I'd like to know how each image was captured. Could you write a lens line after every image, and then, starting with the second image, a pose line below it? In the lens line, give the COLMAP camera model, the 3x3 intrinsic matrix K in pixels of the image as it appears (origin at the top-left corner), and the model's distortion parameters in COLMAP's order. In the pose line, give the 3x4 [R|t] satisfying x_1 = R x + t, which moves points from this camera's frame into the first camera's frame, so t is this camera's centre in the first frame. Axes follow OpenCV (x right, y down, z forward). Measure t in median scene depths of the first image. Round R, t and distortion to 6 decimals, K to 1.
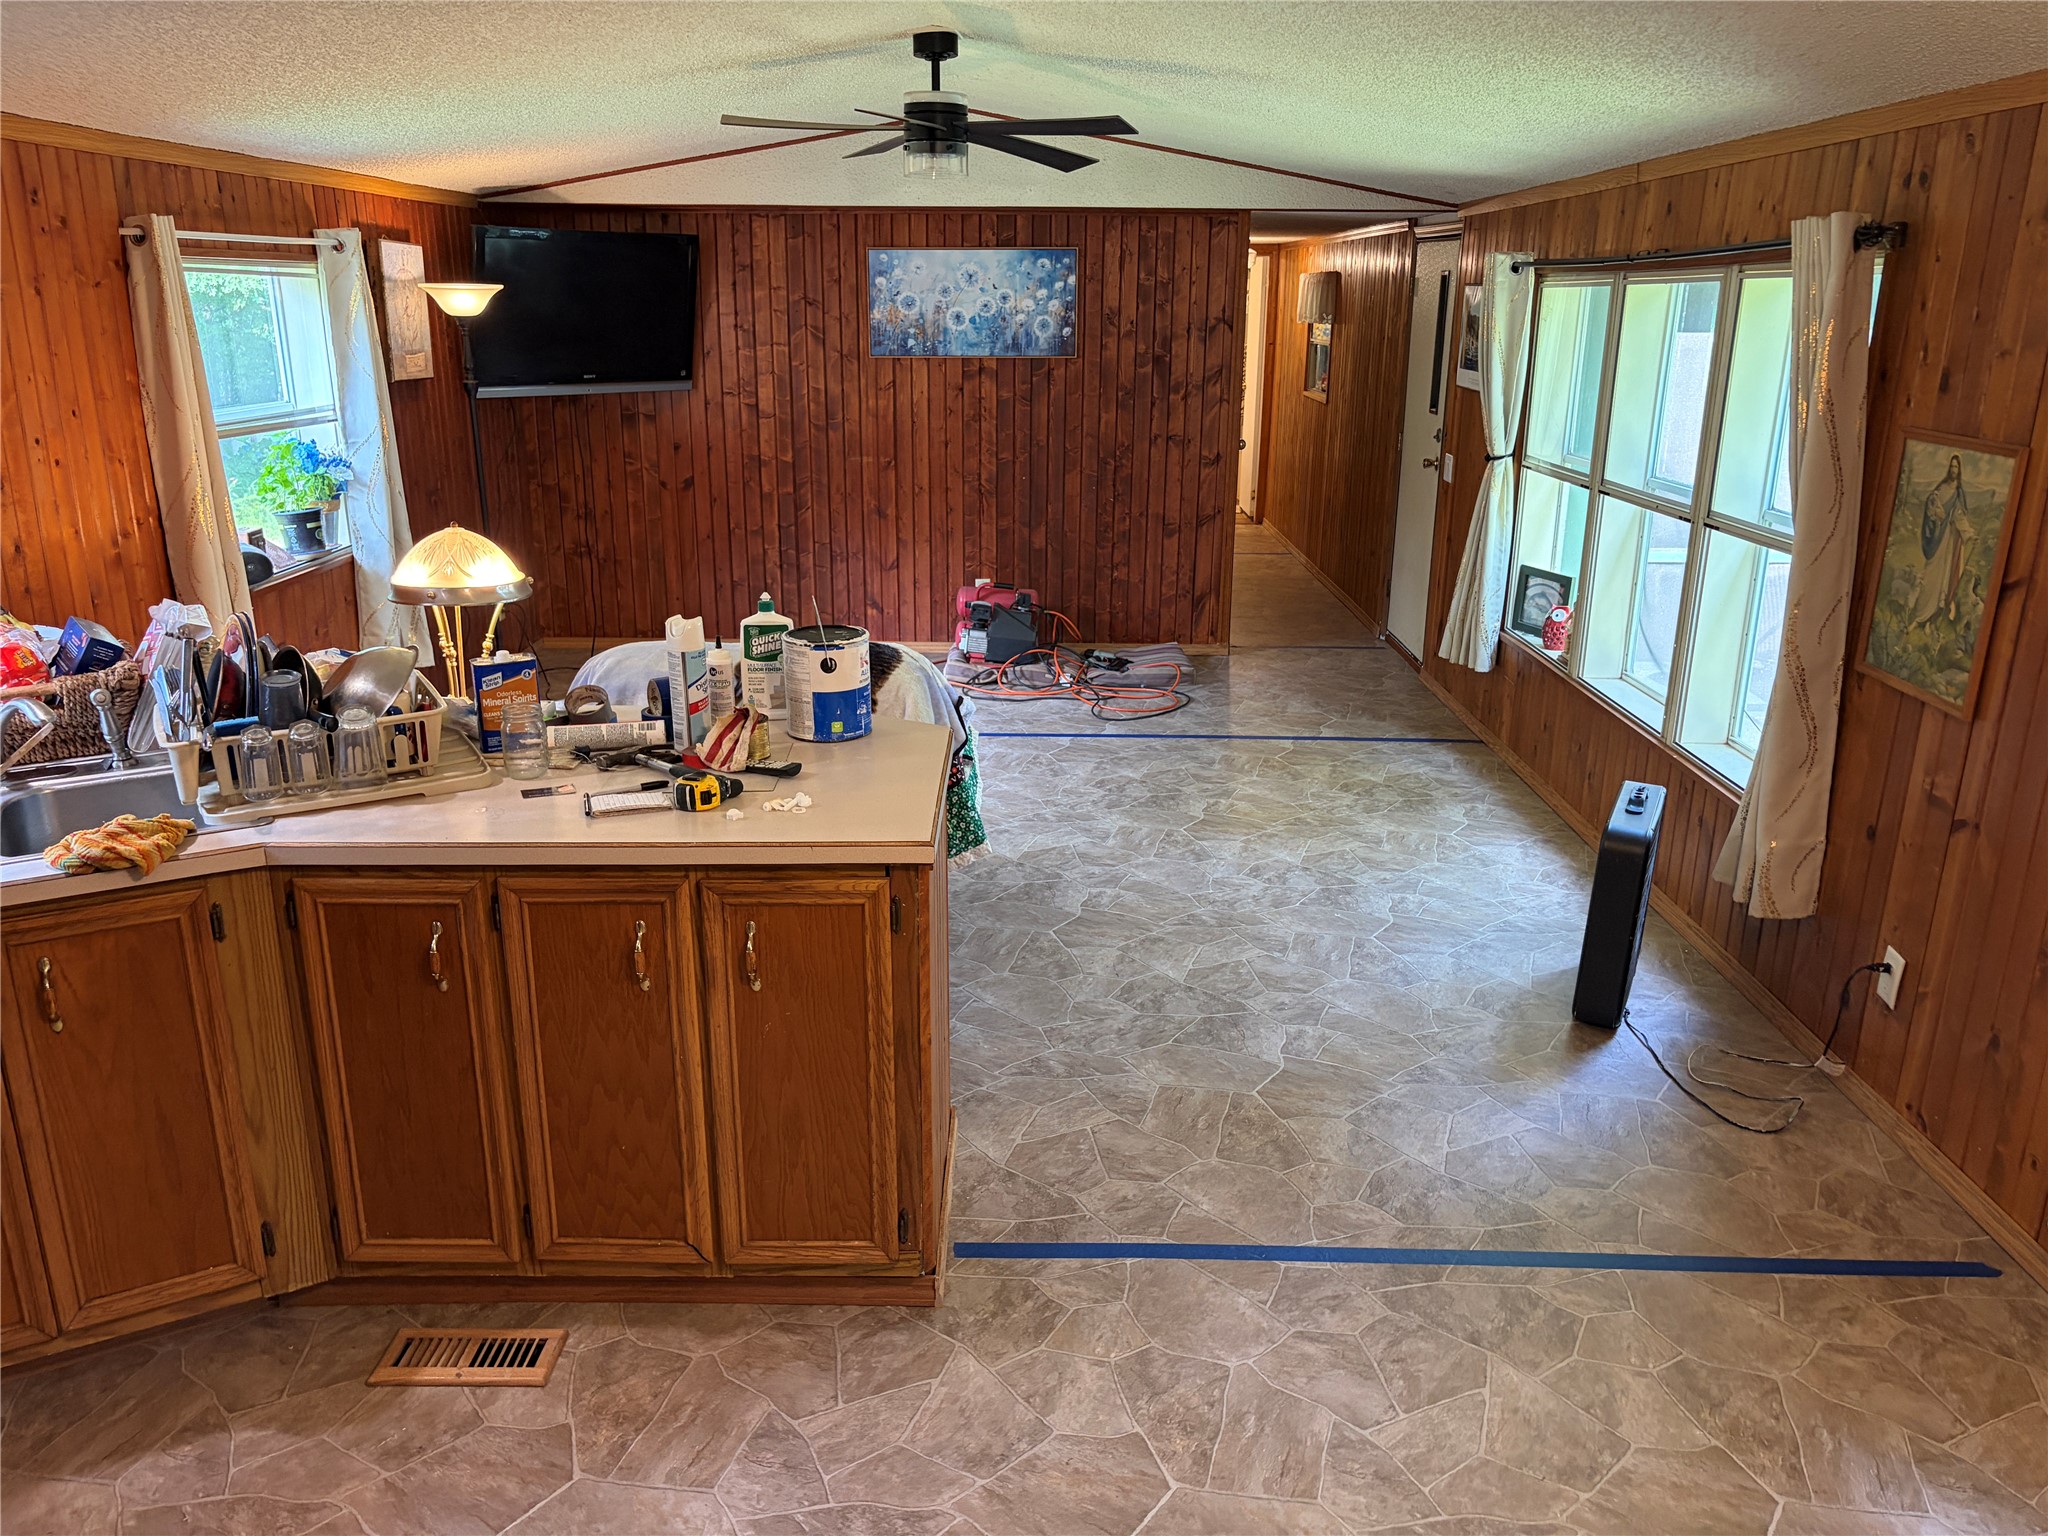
lens RADIAL K [[1561.8, 0, 1011.6], [0, 1561.8, 764.6], [0, 0, 1]] dist [0.027402, -0.029484]
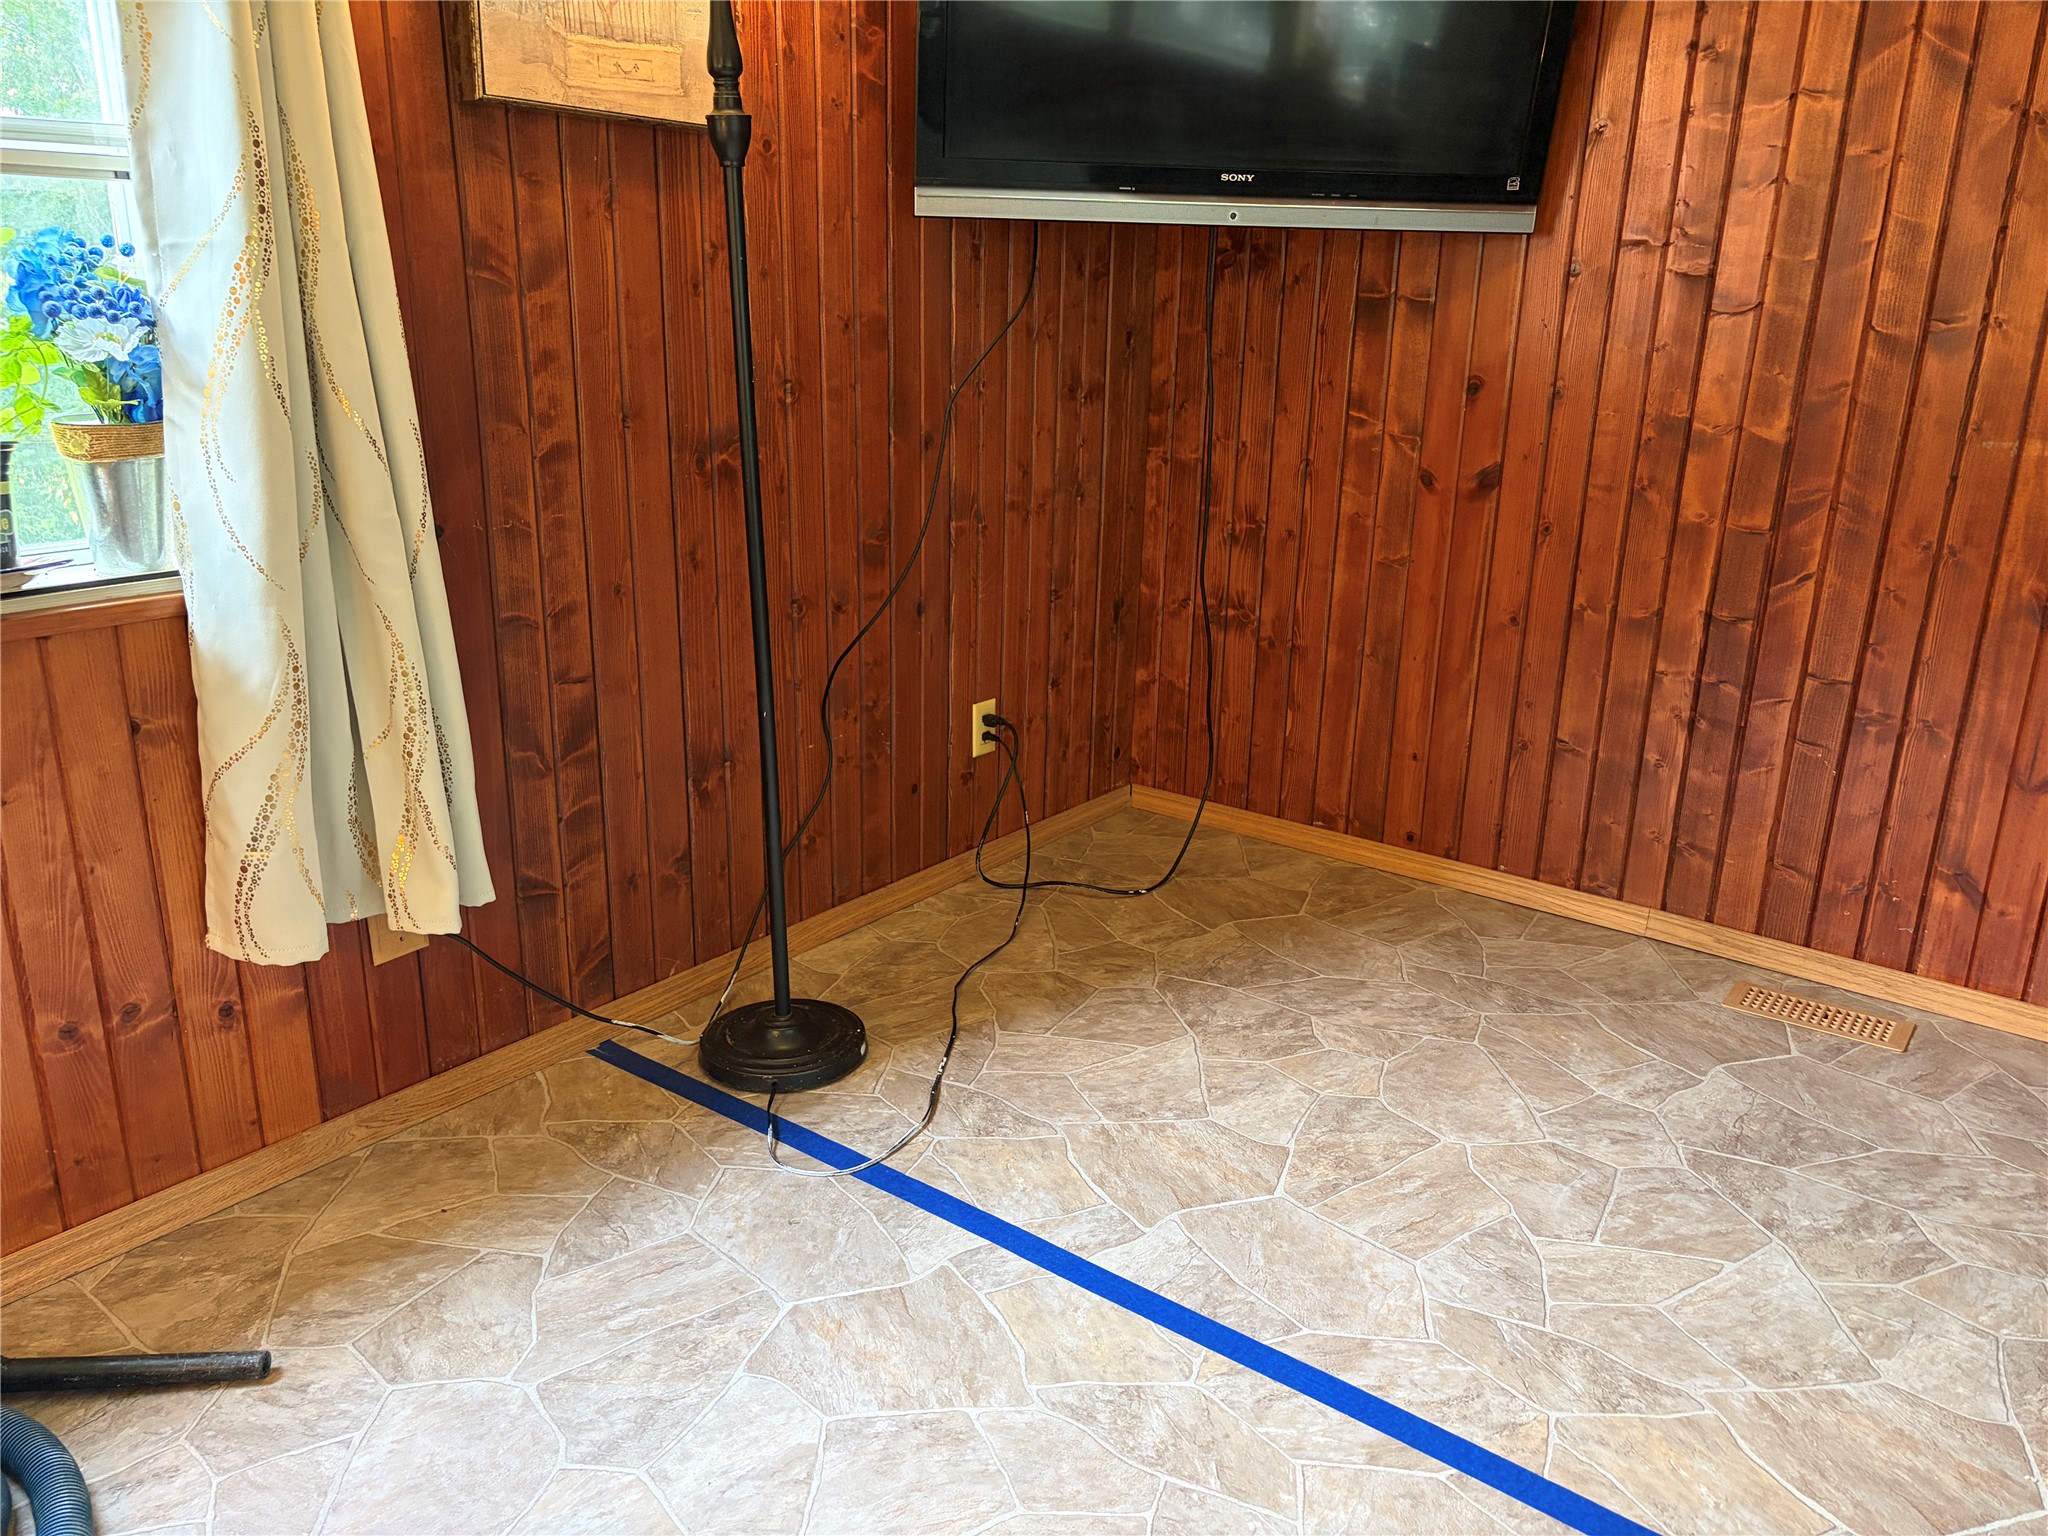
lens RADIAL K [[1561.8, 0, 997.2], [0, 1561.8, 788.1], [0, 0, 1]] dist [0.027402, -0.029484]
pose [[0.790850, 0.196514, -0.579602, -0.063976], [-0.187401, 0.979313, 0.076332, -0.117272], [0.582612, 0.048251, 0.811317, 0.645926]]
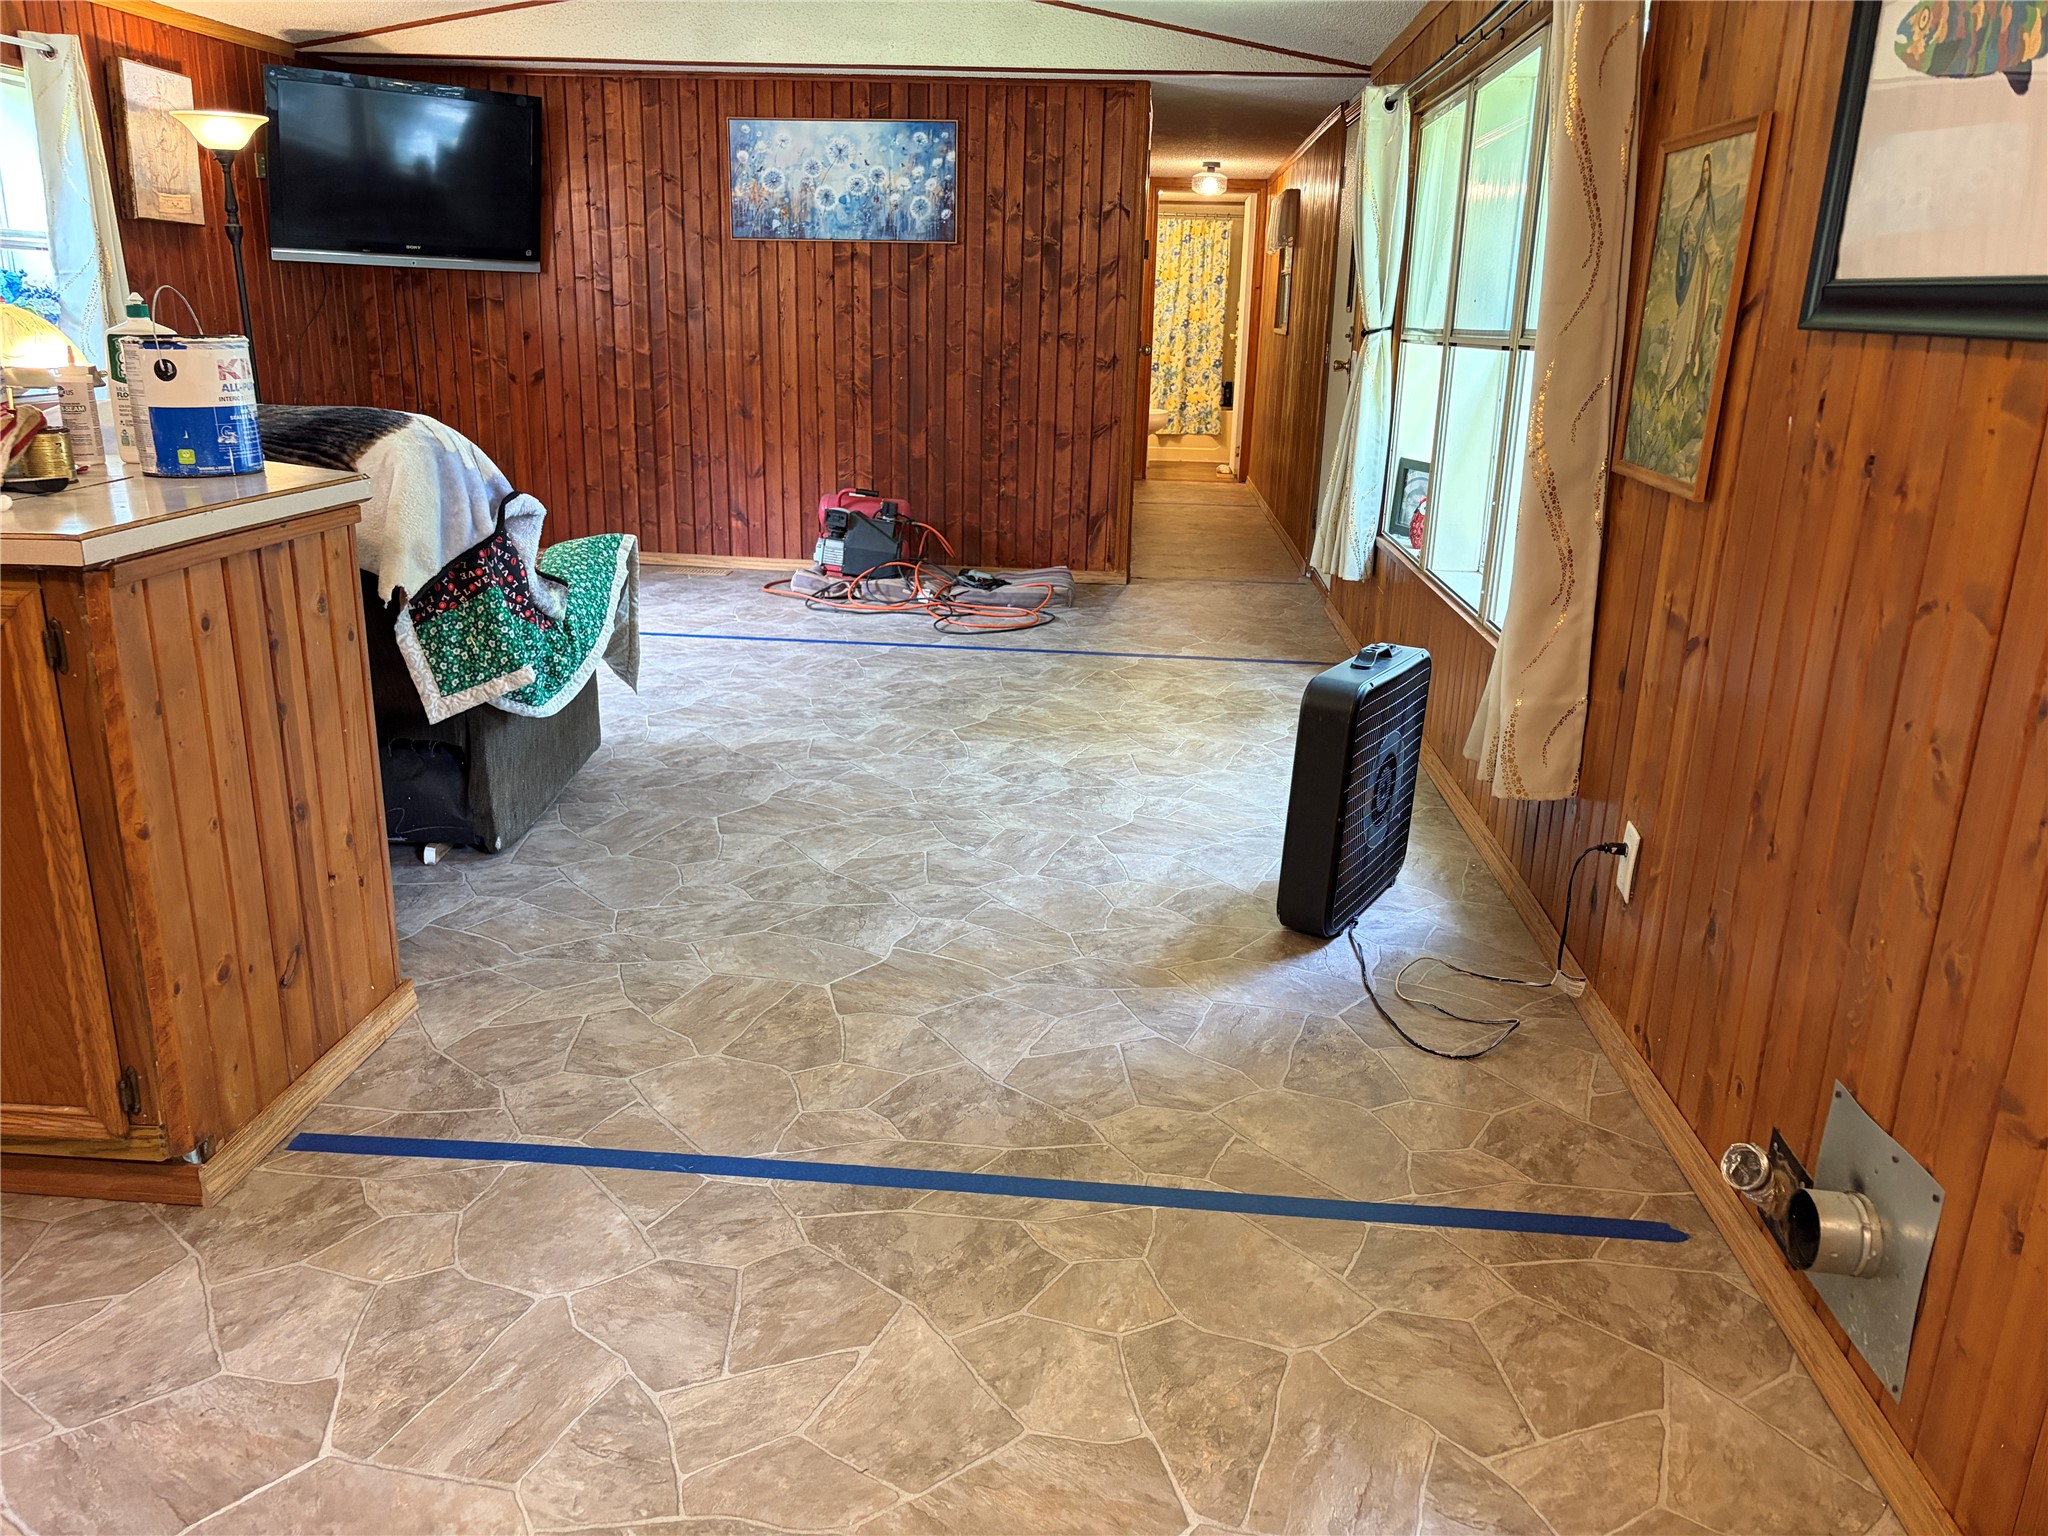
lens RADIAL K [[1561.8, 0, 1027.4], [0, 1561.8, 761.1], [0, 0, 1]] dist [0.027402, -0.029484]
pose [[0.997993, 0.034800, -0.052912, 0.143680], [-0.035529, 0.999285, -0.012895, 0.050022], [0.052426, 0.014749, 0.998516, 0.104411]]
